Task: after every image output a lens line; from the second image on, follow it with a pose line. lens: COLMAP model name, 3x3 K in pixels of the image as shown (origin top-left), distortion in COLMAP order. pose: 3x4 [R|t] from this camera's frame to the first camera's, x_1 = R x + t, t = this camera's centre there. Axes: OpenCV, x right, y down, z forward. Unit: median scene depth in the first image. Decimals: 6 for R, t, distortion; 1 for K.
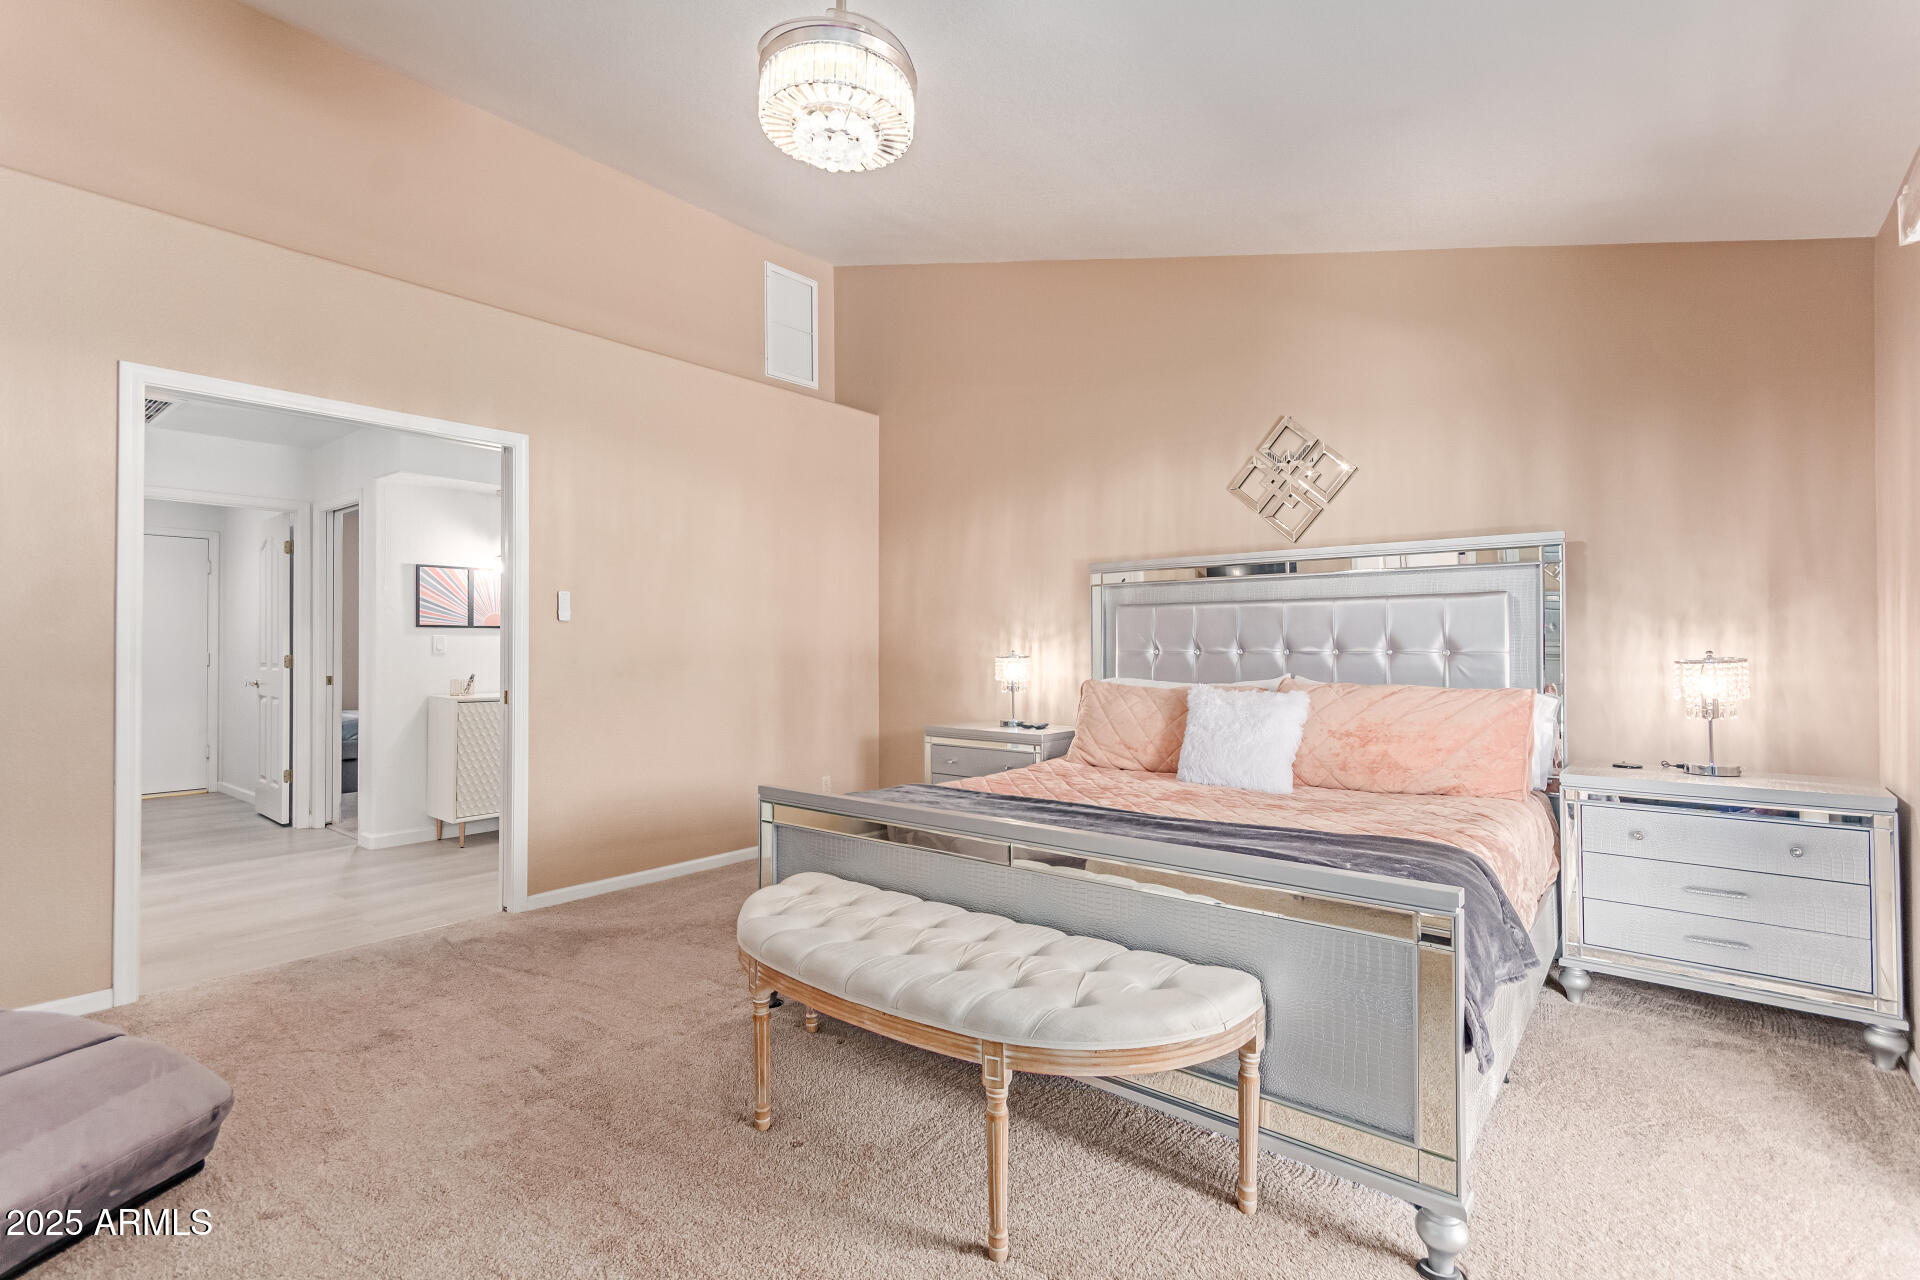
lens RADIAL K [[901.2, 0, 975.2], [0, 901.2, 635.1], [0, 0, 1]] dist [0.001634, 0.001121]
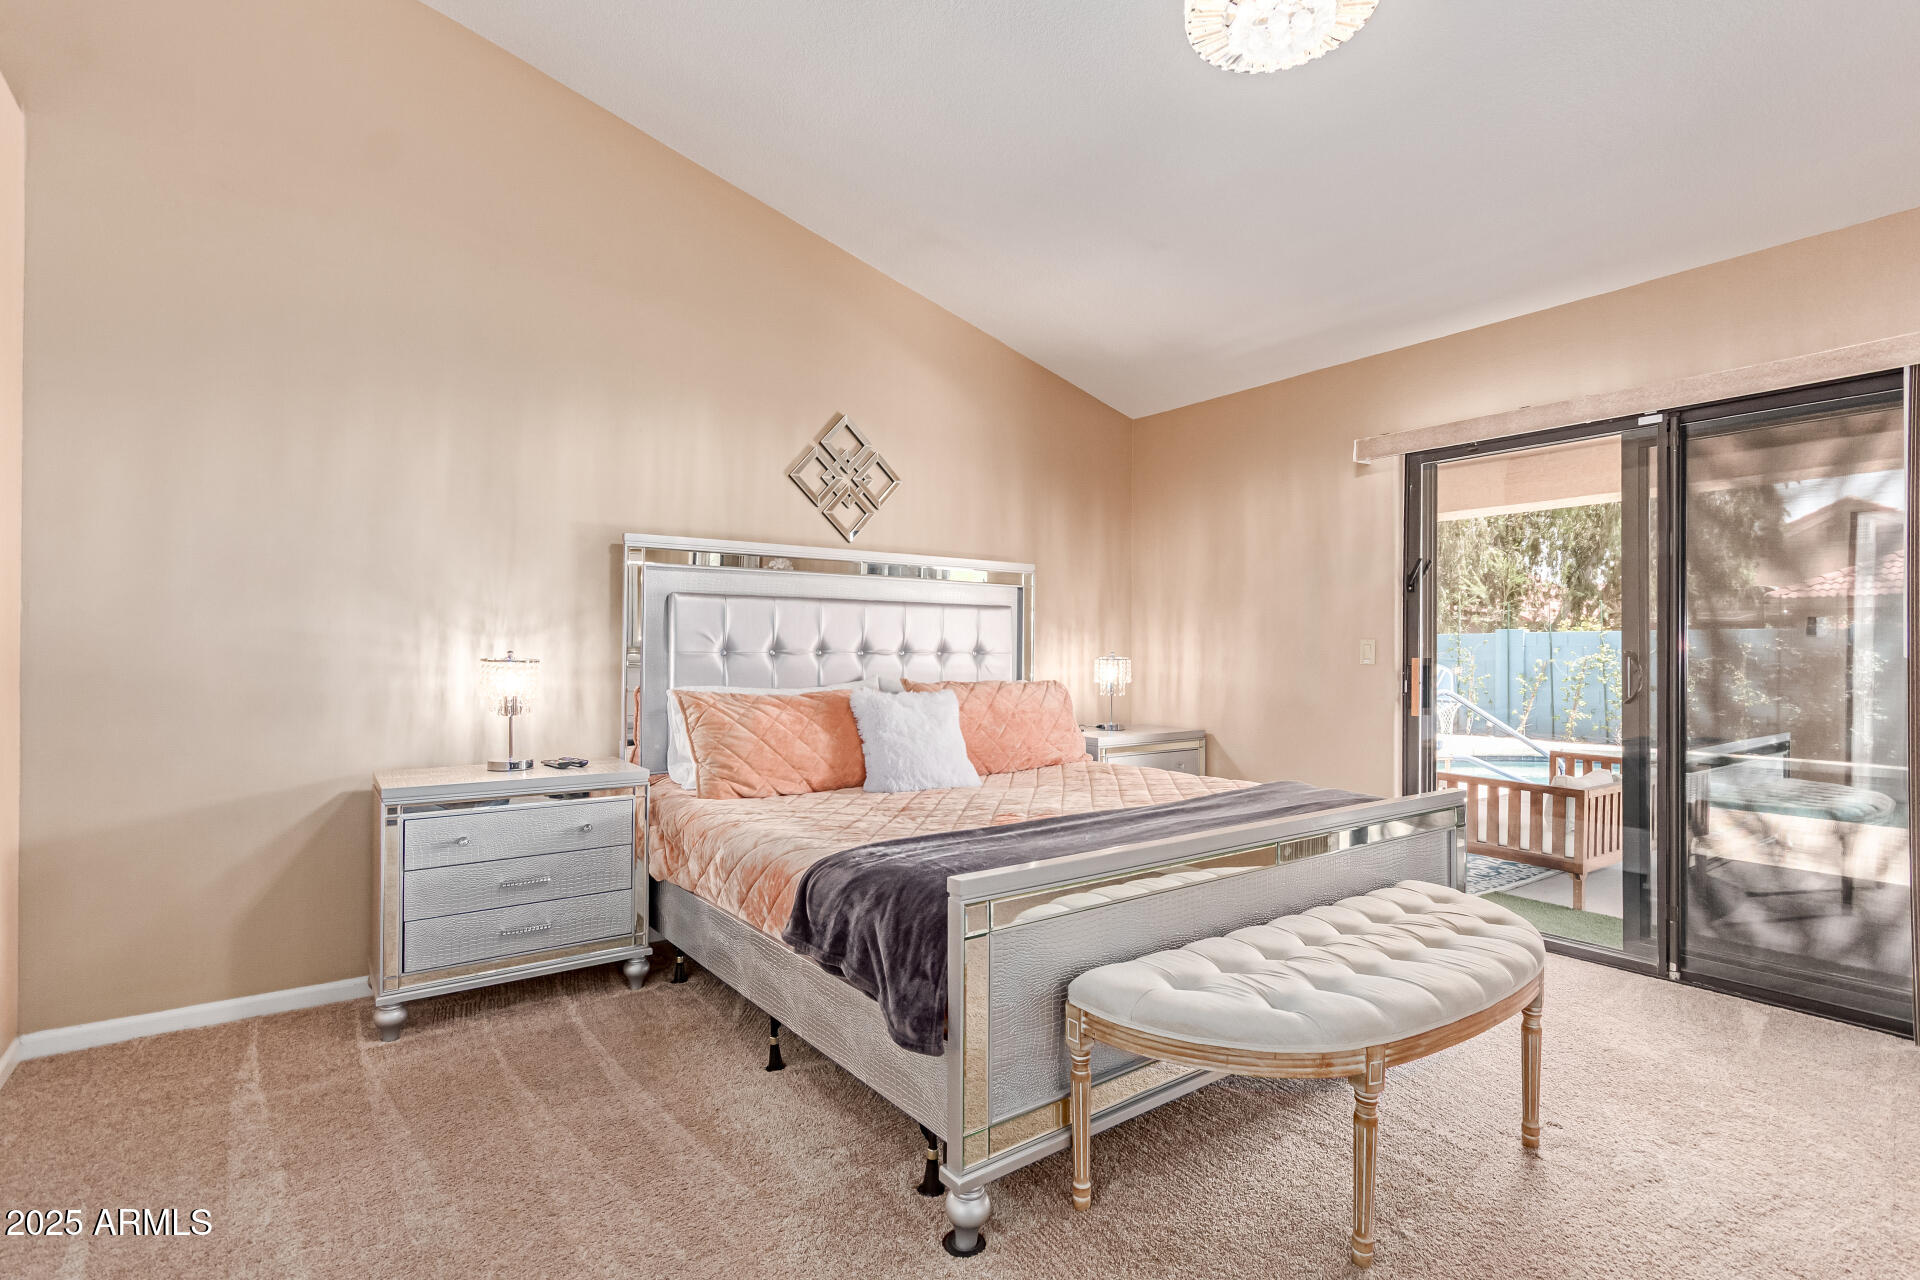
lens RADIAL K [[901.2, 0, 972.9], [0, 901.2, 650.9], [0, 0, 1]] dist [0.001634, 0.001121]
pose [[0.240660, 0.002289, 0.970607, -0.484780], [-0.014090, 0.999900, 0.001135, 0.011711], [-0.970507, -0.013949, 0.240668, 0.528925]]
